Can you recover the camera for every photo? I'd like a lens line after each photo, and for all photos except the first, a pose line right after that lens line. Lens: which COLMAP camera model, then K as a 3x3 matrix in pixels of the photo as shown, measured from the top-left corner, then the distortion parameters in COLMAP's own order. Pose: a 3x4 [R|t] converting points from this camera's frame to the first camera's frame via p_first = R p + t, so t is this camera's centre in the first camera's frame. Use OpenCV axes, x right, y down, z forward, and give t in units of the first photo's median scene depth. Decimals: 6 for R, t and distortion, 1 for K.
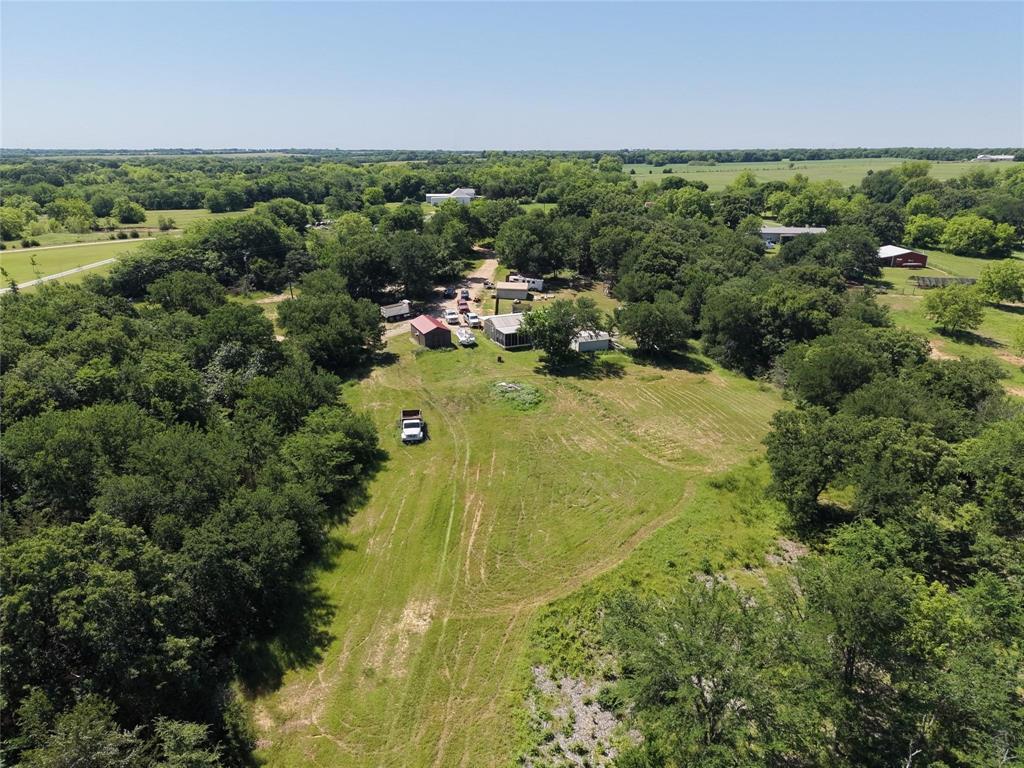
lens RADIAL K [[712.8, 0, 512.0], [0, 712.8, 384.0], [0, 0, 1]] dist [0.073630, -0.076554]
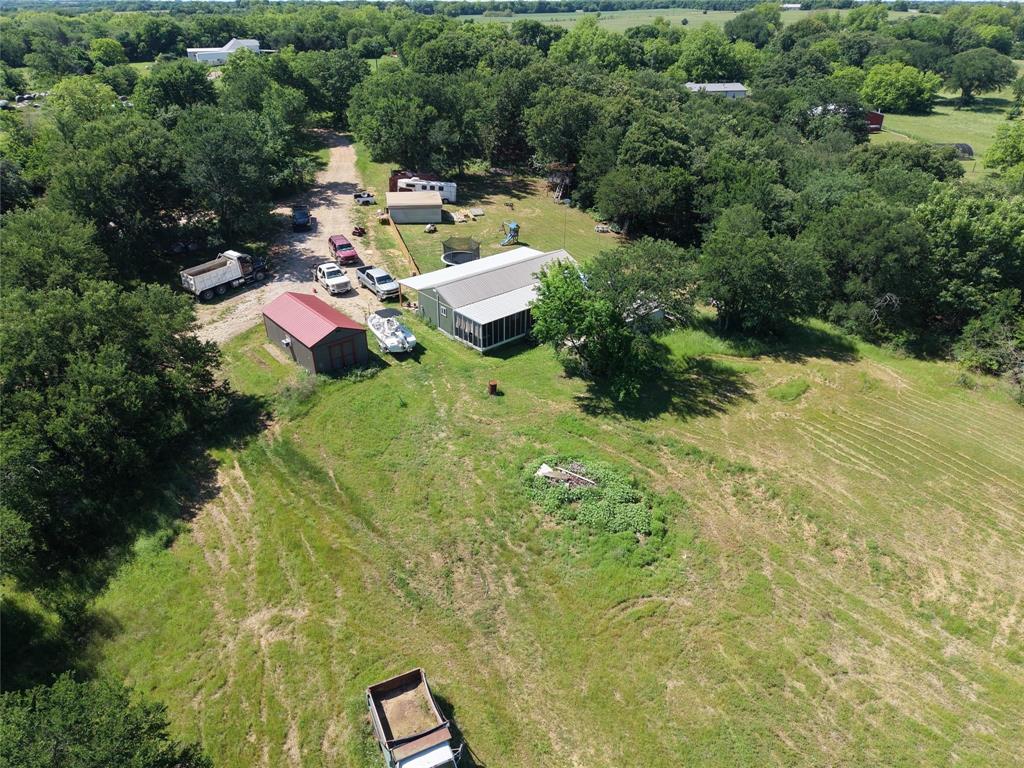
lens RADIAL K [[699.6, 0, 512.0], [0, 699.6, 384.0], [0, 0, 1]] dist [0.002901, 0.000273]
pose [[0.953541, -0.143559, 0.264860, -0.086050], [0.093469, 0.976754, 0.192914, -0.084984], [-0.286398, -0.159195, 0.944793, 0.383612]]
